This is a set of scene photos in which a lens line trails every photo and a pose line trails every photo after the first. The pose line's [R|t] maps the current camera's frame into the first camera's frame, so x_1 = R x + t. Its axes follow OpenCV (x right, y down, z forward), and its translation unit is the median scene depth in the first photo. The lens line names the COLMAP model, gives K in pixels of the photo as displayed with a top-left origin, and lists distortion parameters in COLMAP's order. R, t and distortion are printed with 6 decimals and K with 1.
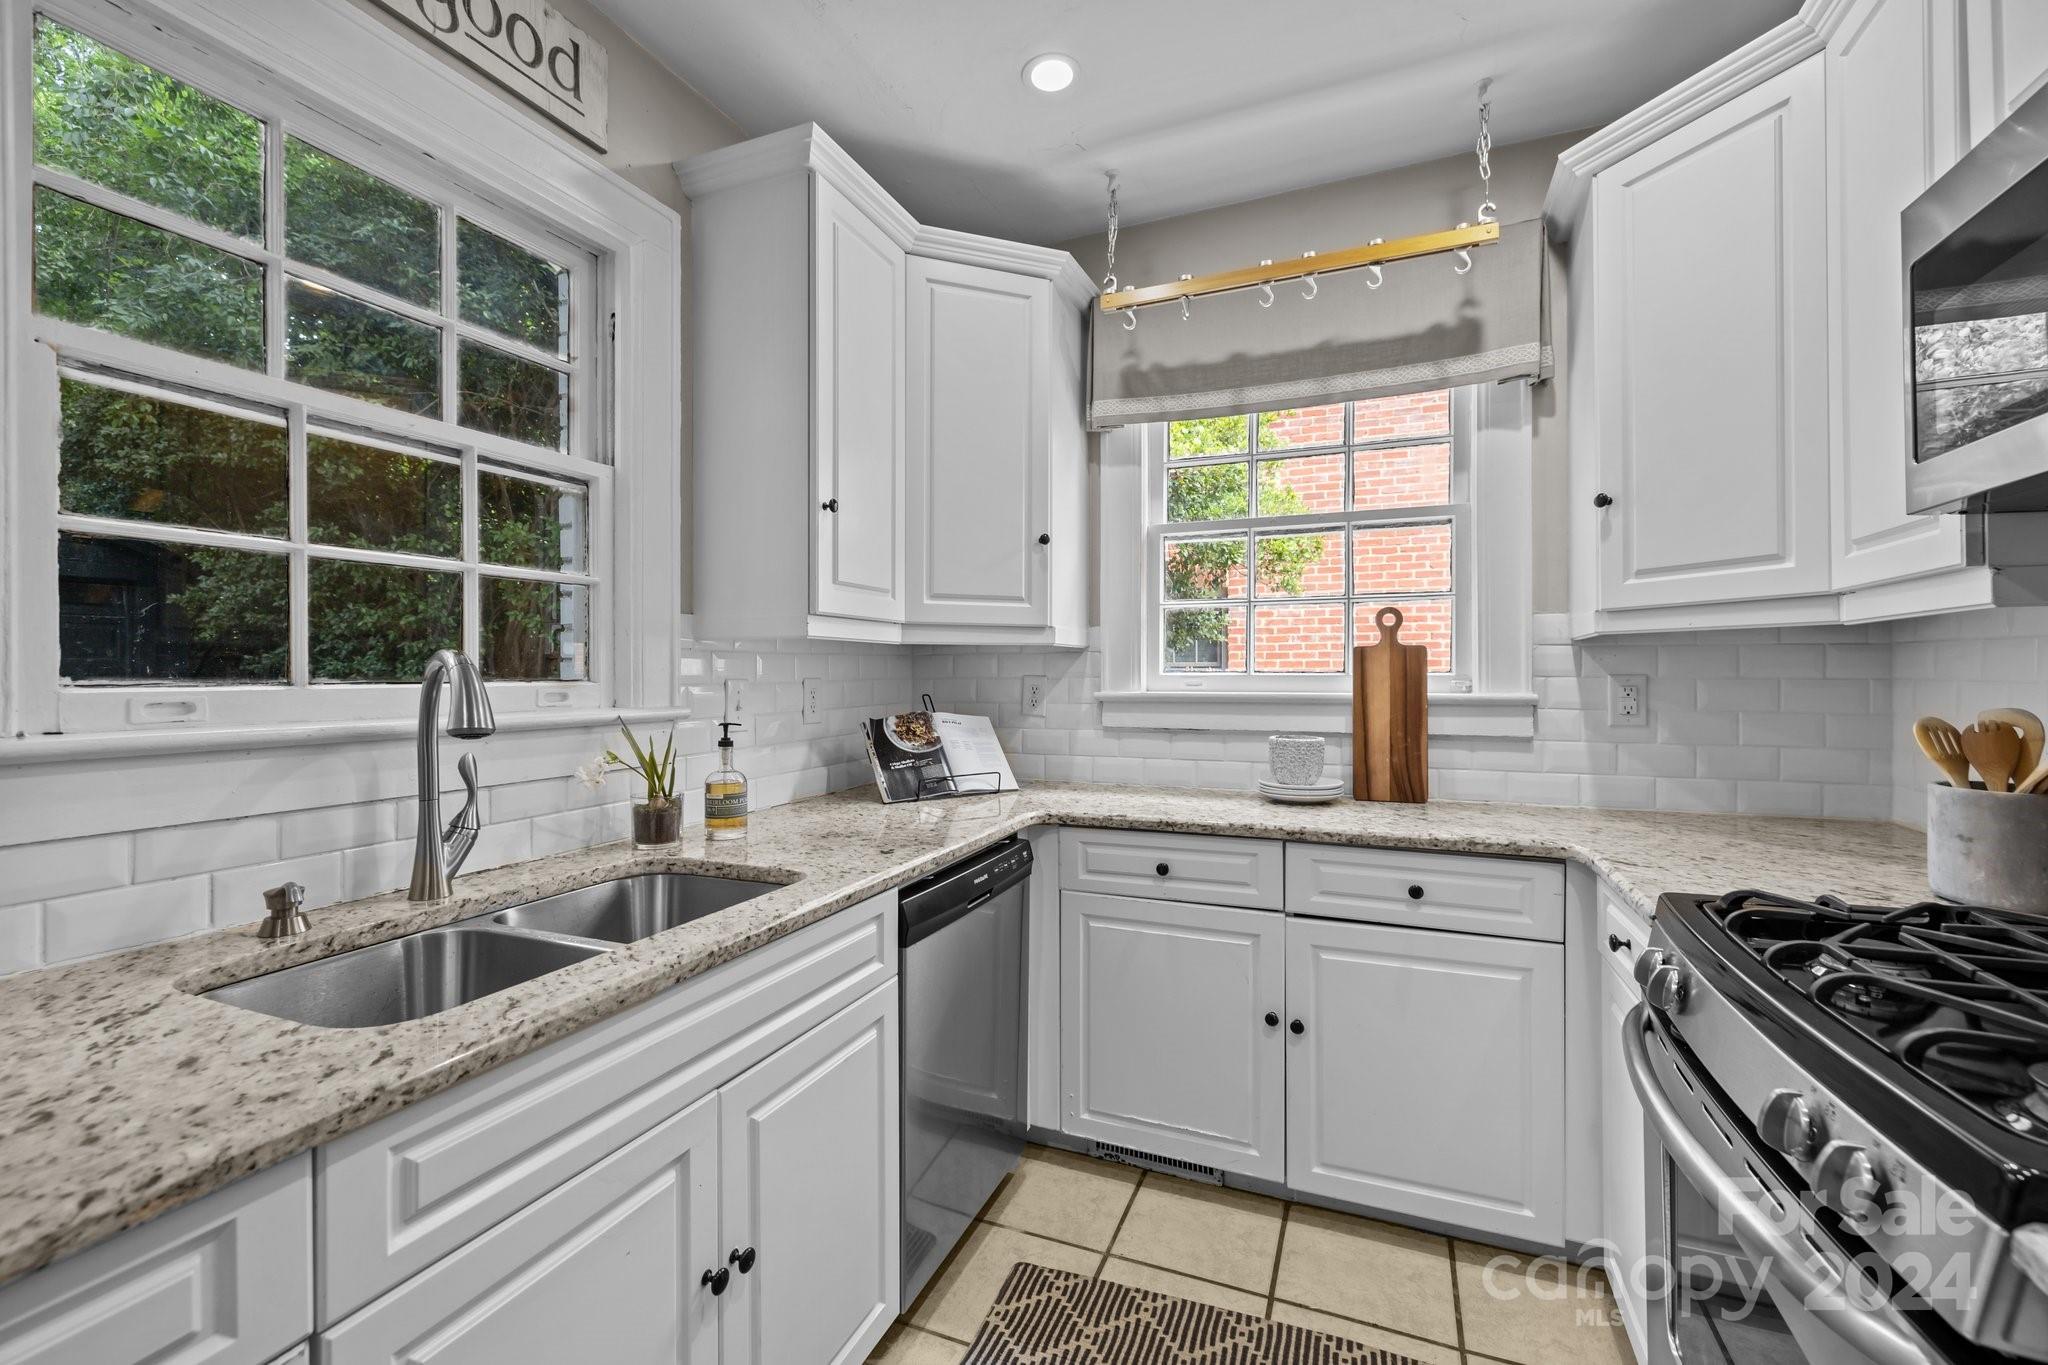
lens RADIAL K [[874.3, 0, 1021.3], [0, 874.3, 667.9], [0, 0, 1]] dist [0.003024, 0.000243]
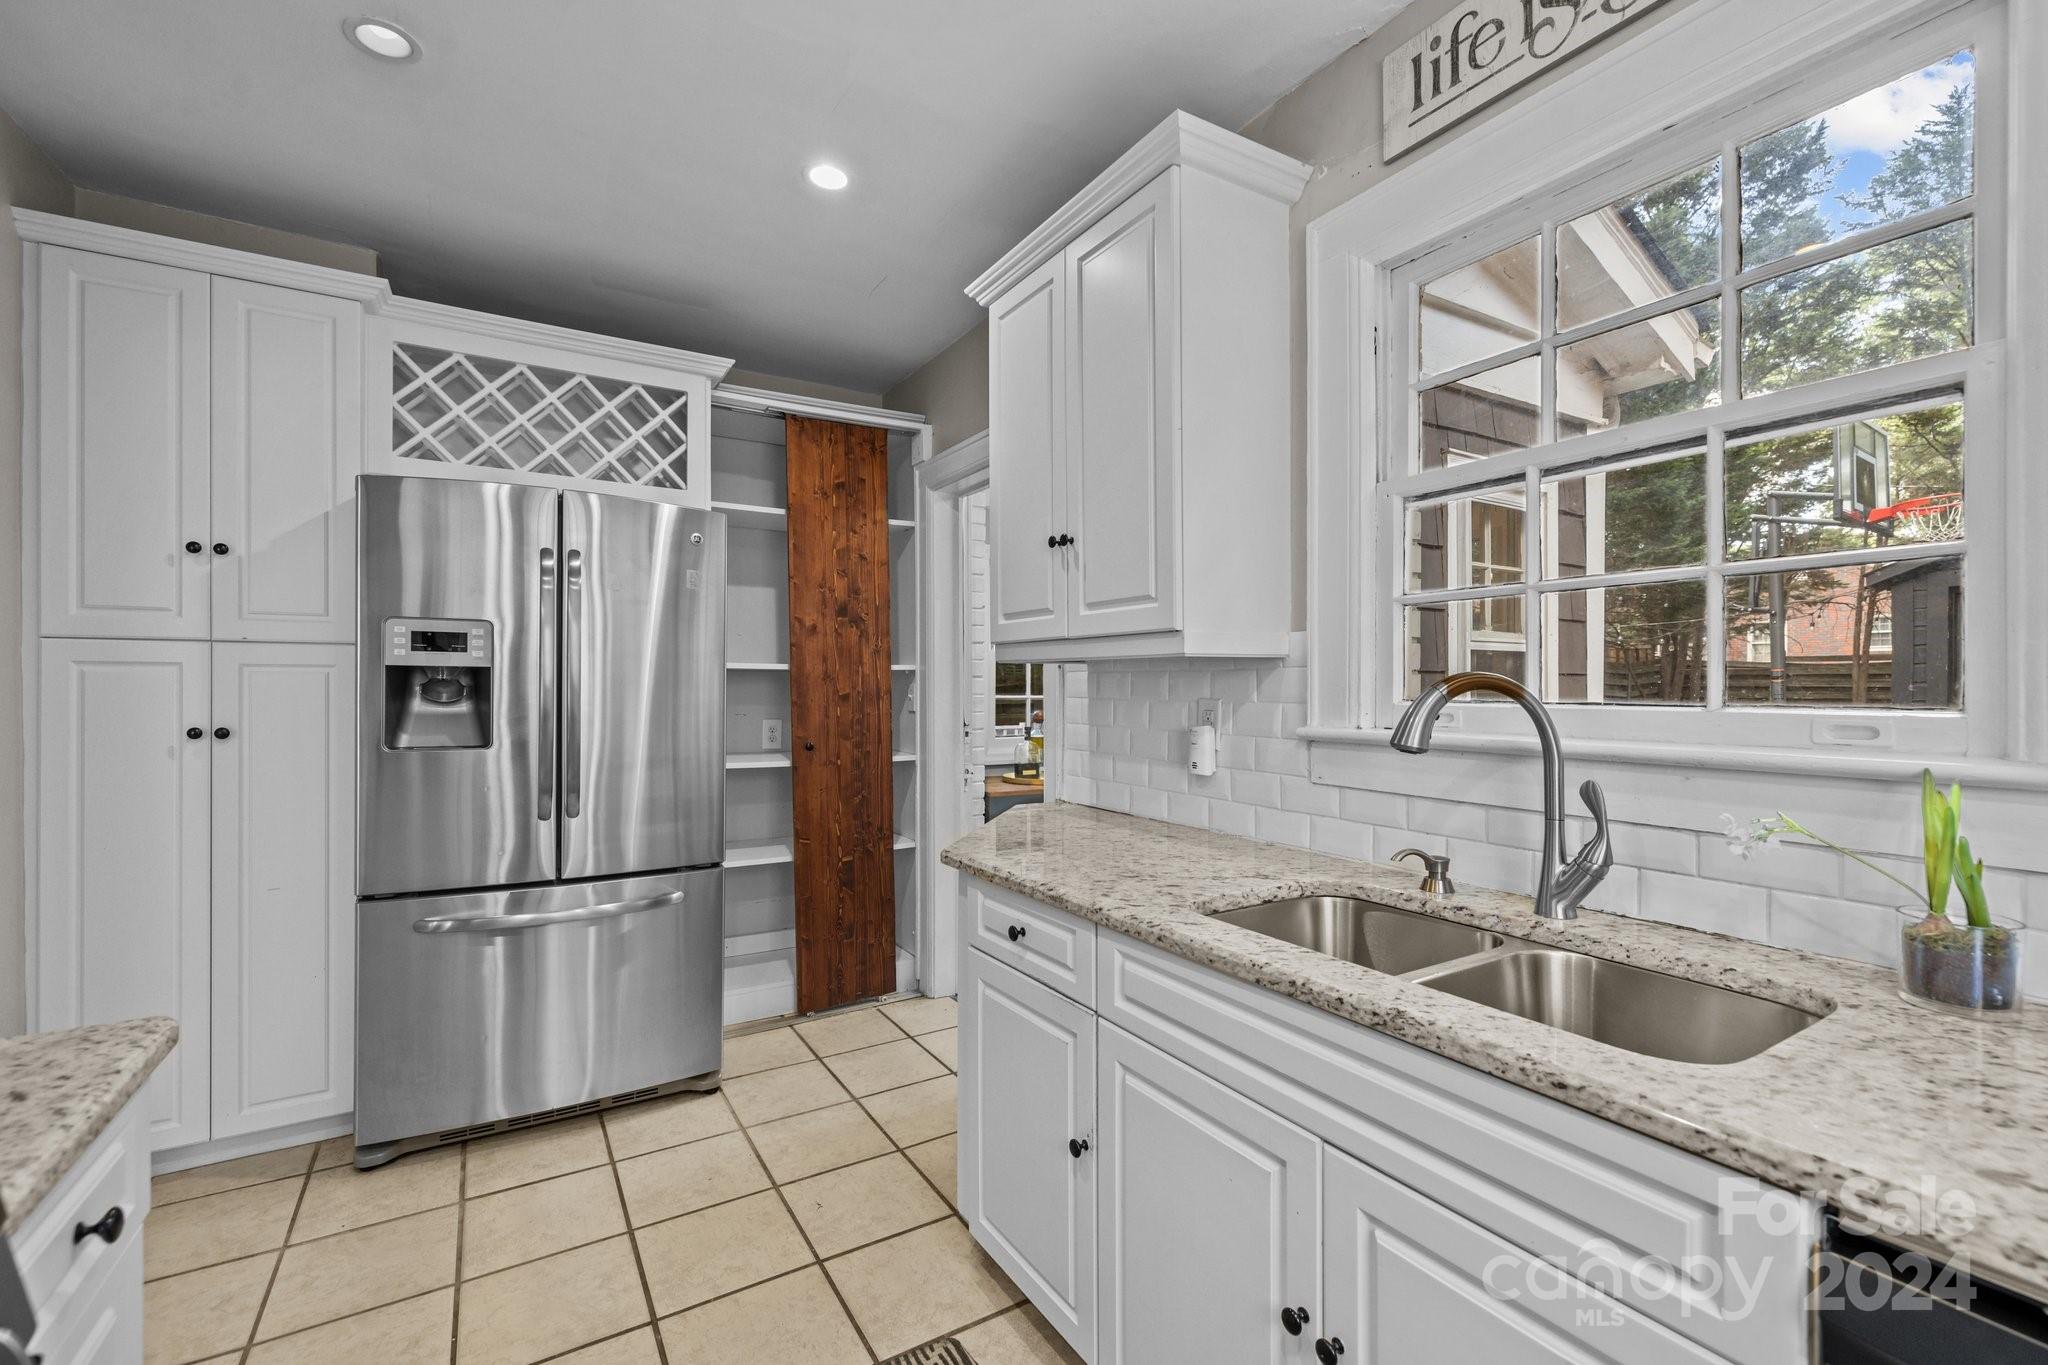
lens RADIAL K [[874.3, 0, 1015.9], [0, 874.3, 691.1], [0, 0, 1]] dist [0.003024, 0.000243]
pose [[-0.595817, 0.004824, -0.803105, 0.586382], [0.002303, 0.999988, 0.004298, -0.005515], [0.803117, 0.000711, -0.595821, 1.267633]]
